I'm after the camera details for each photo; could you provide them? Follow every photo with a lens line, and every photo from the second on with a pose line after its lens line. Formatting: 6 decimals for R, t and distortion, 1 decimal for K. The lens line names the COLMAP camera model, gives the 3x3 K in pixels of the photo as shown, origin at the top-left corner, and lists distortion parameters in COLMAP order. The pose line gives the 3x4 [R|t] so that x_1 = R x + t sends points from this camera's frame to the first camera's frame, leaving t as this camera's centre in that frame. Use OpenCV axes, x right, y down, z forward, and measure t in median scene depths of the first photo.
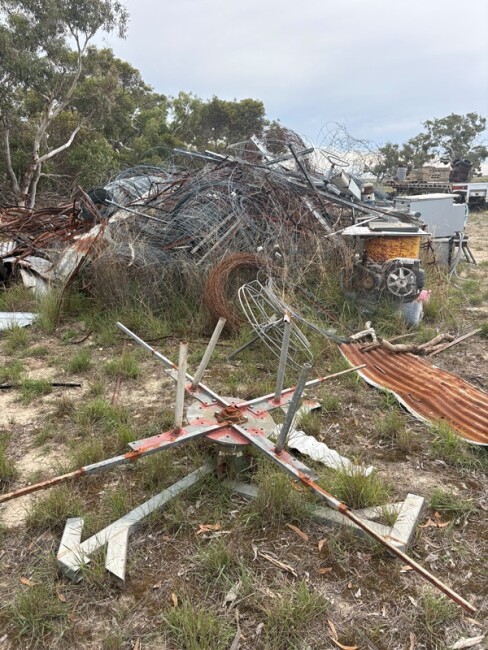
lens RADIAL K [[487.0, 0, 244.0], [0, 487.0, 325.0], [0, 0, 1]] dist [0.035632, -0.000673]
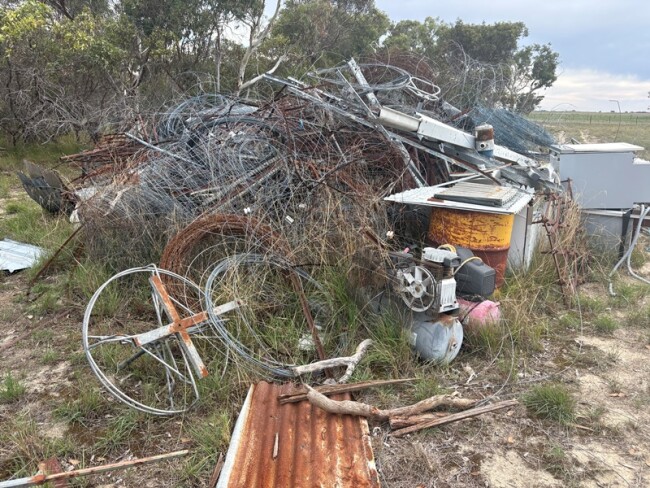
lens RADIAL K [[488.6, 0, 325.0], [0, 488.6, 244.0], [0, 0, 1]] dist [0.069972, 0.003147]
pose [[0.940696, 0.120724, -0.317044, 0.267434], [-0.126669, 0.991943, 0.001873, -0.086934], [0.314716, 0.038398, 0.948409, 0.241263]]
